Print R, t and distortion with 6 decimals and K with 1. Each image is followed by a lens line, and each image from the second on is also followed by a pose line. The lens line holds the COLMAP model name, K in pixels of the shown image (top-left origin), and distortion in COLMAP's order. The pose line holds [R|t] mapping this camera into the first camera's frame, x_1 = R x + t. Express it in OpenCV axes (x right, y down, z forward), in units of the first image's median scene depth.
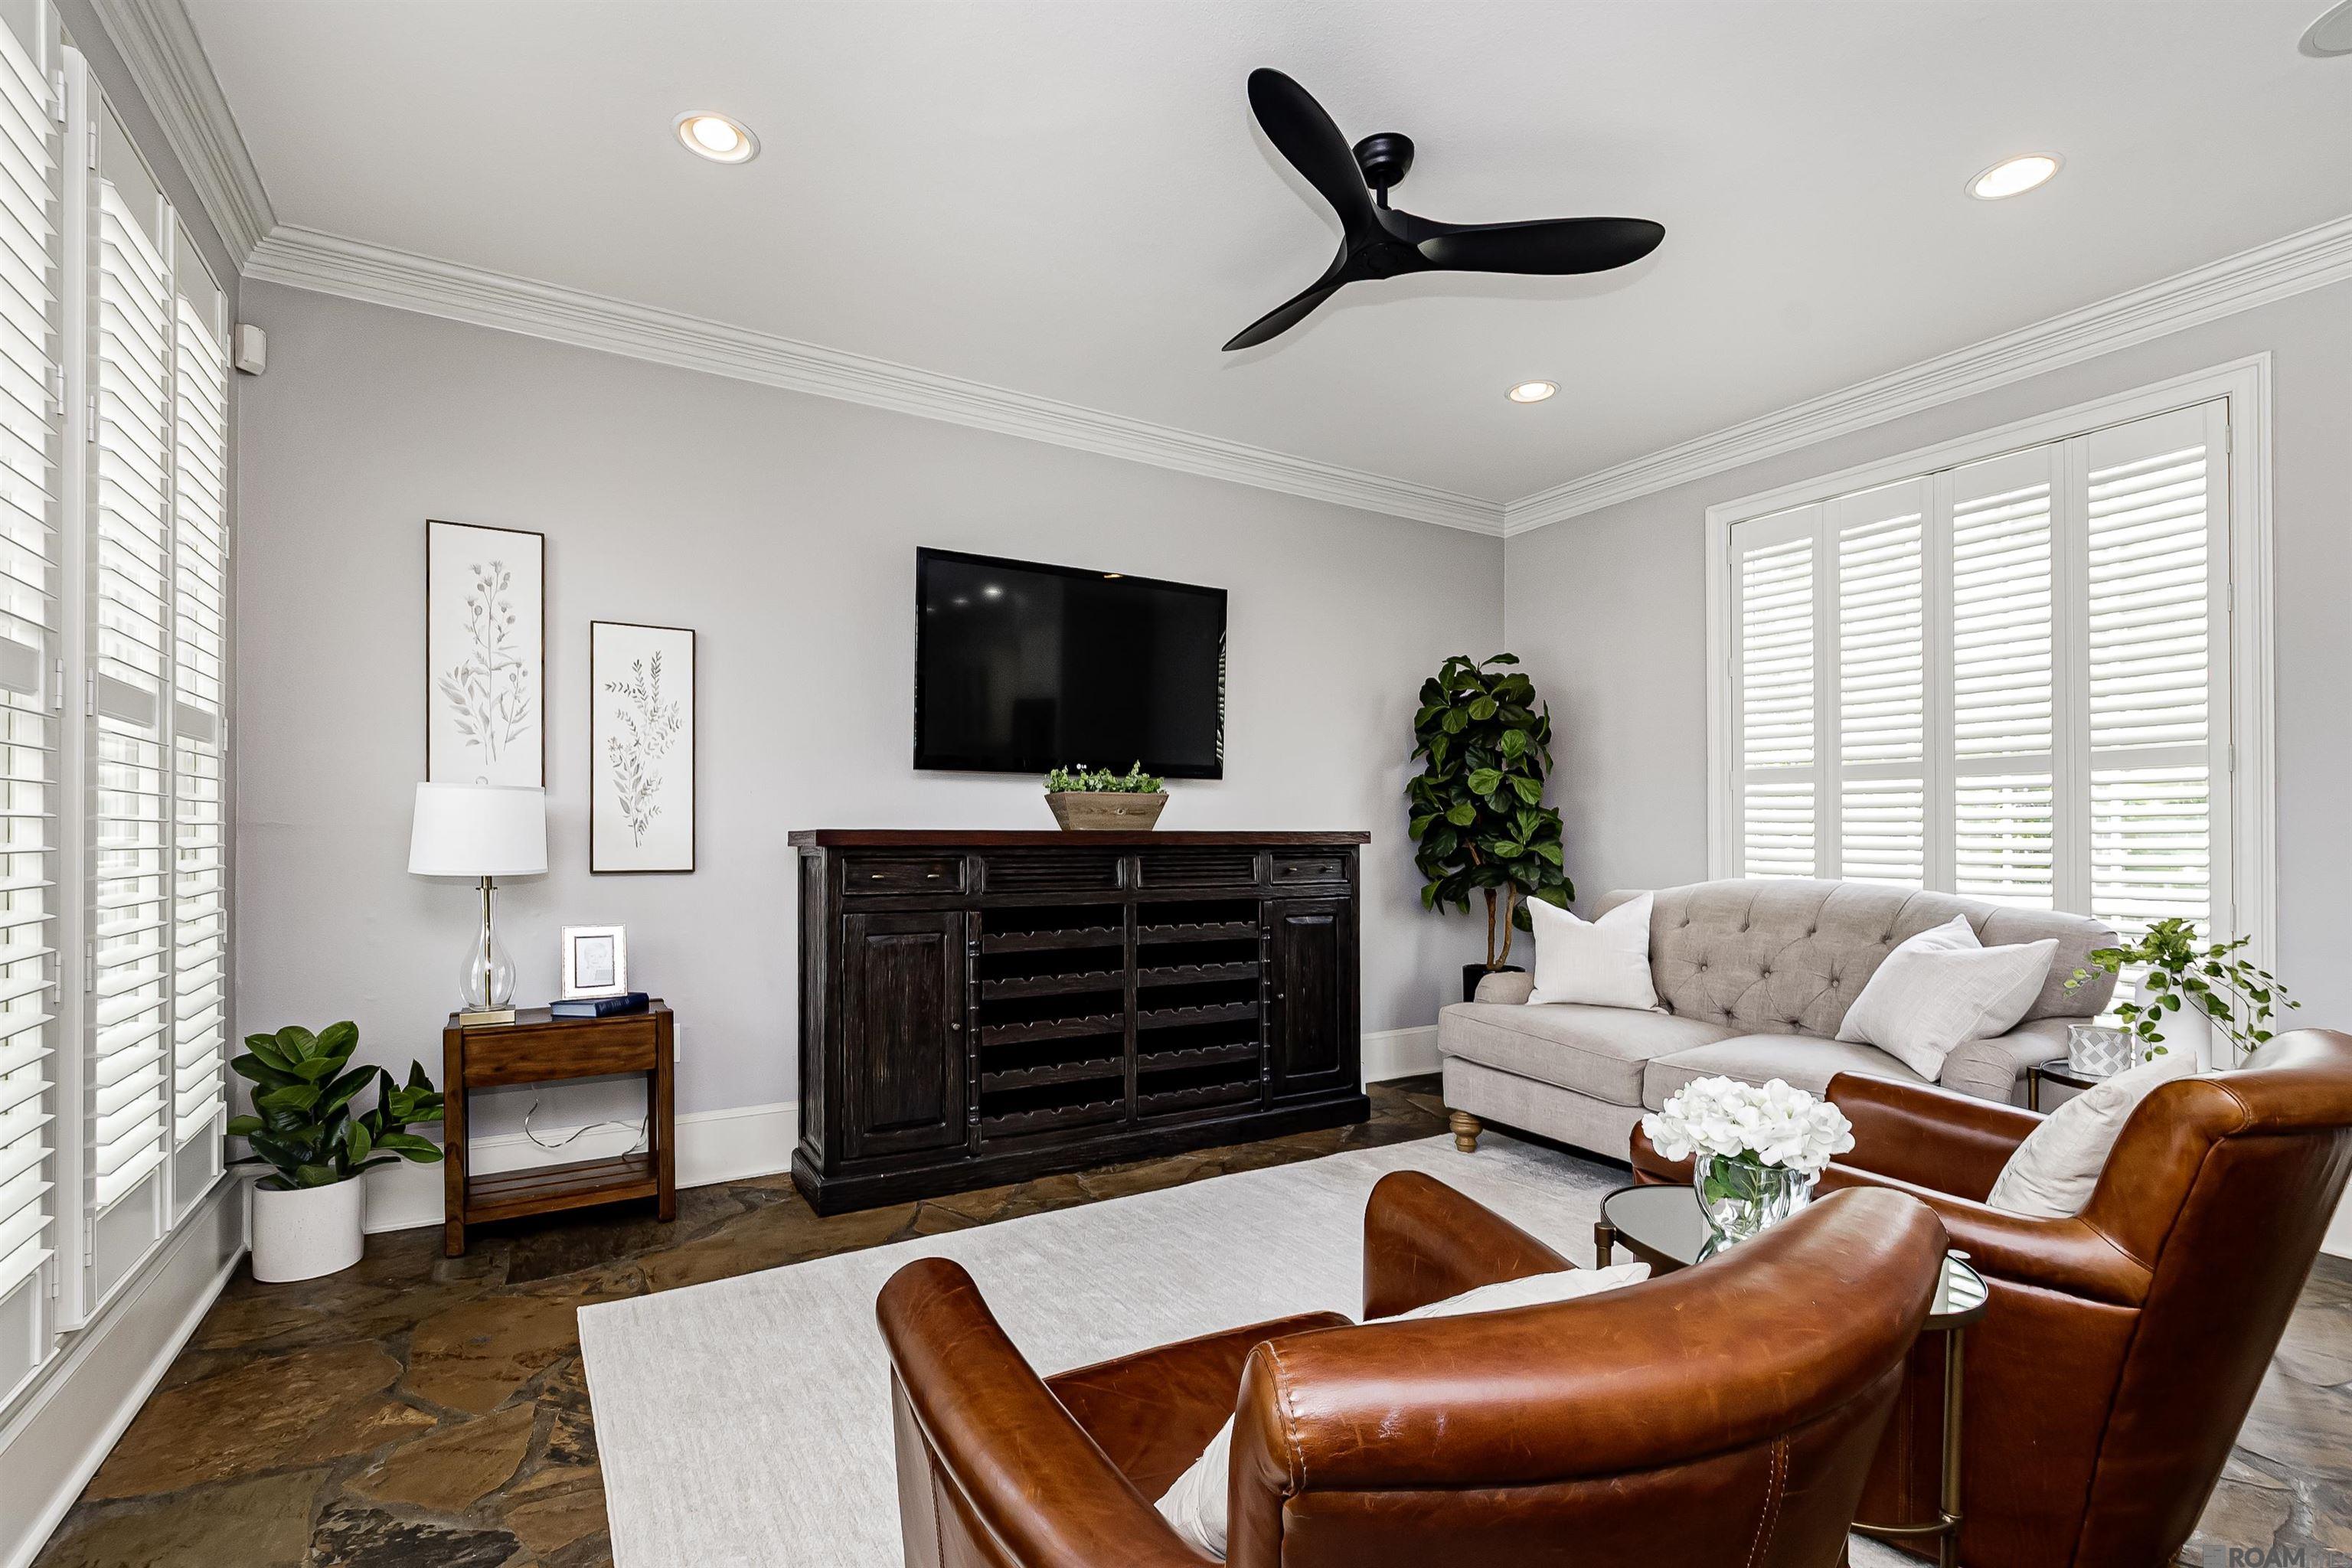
lens RADIAL K [[1061.5, 0, 1163.7], [0, 1061.5, 829.2], [0, 0, 1]] dist [-0.005493, 0.000087]
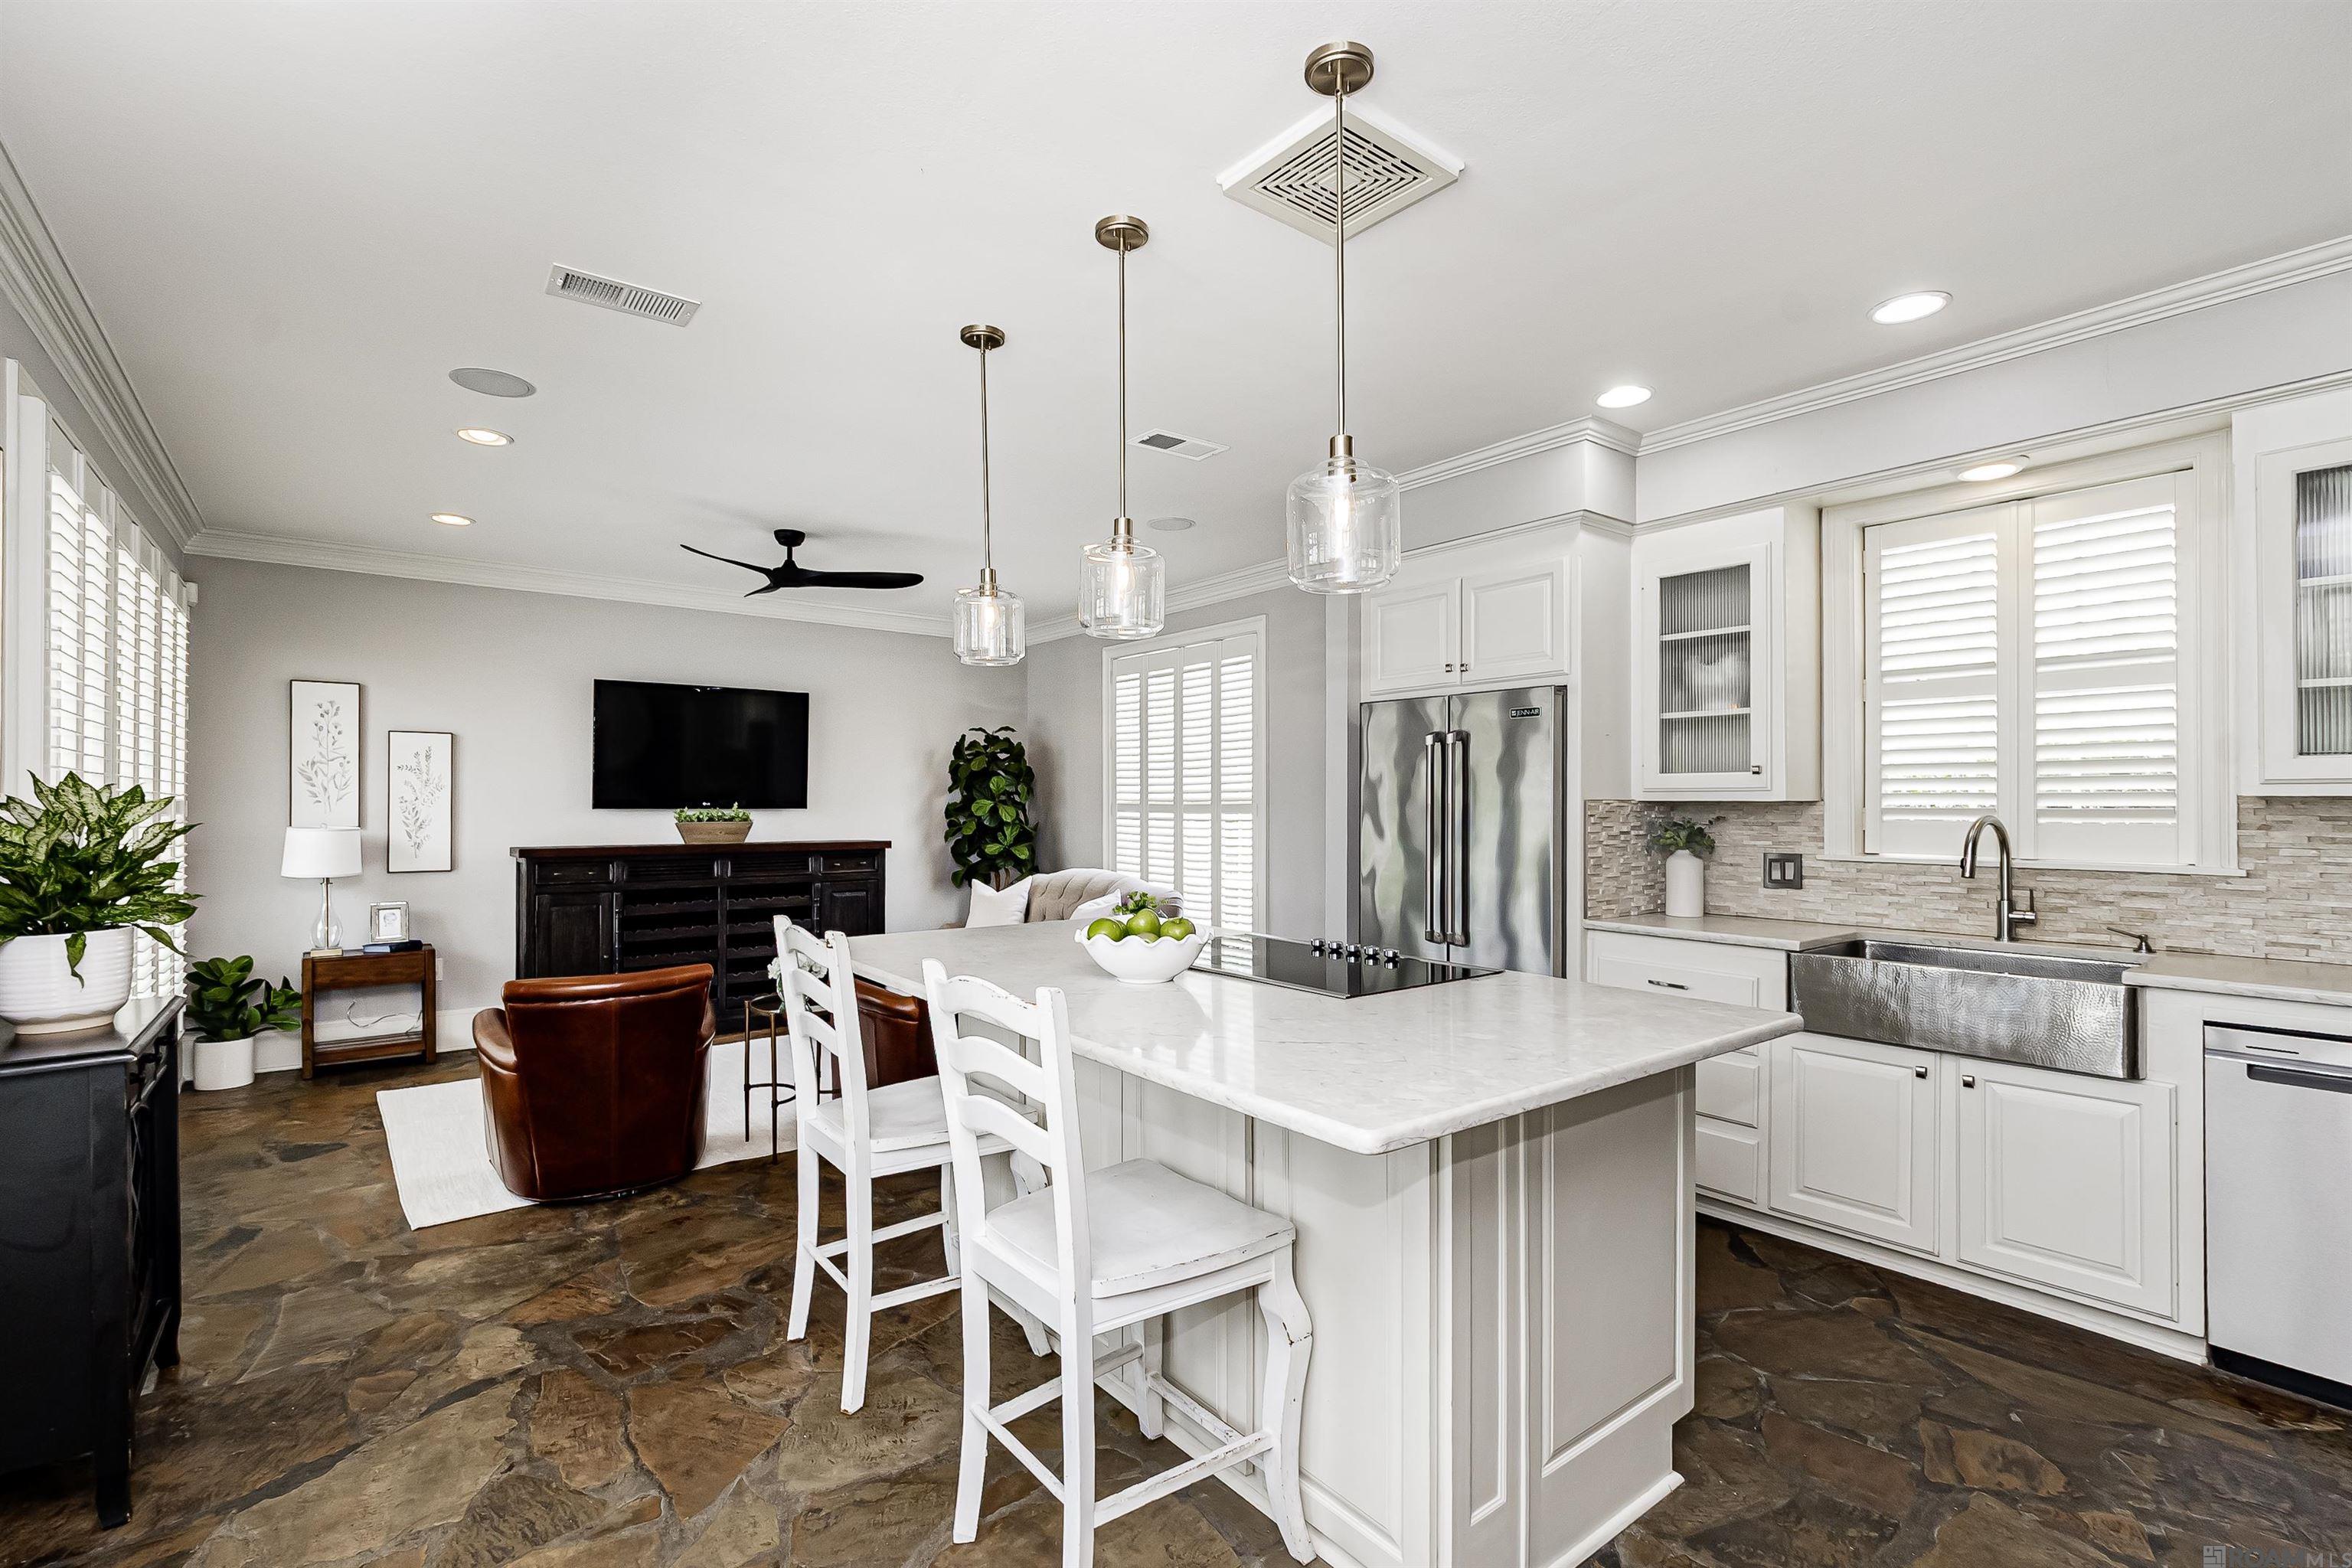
lens RADIAL K [[1061.5, 0, 1156.7], [0, 1061.5, 793.2], [0, 0, 1]] dist [-0.005493, 0.000087]
pose [[0.993111, 0.000755, 0.117175, 0.517812], [-0.000492, 0.999997, -0.002276, -0.086638], [-0.117176, 0.002203, 0.993109, -0.890173]]
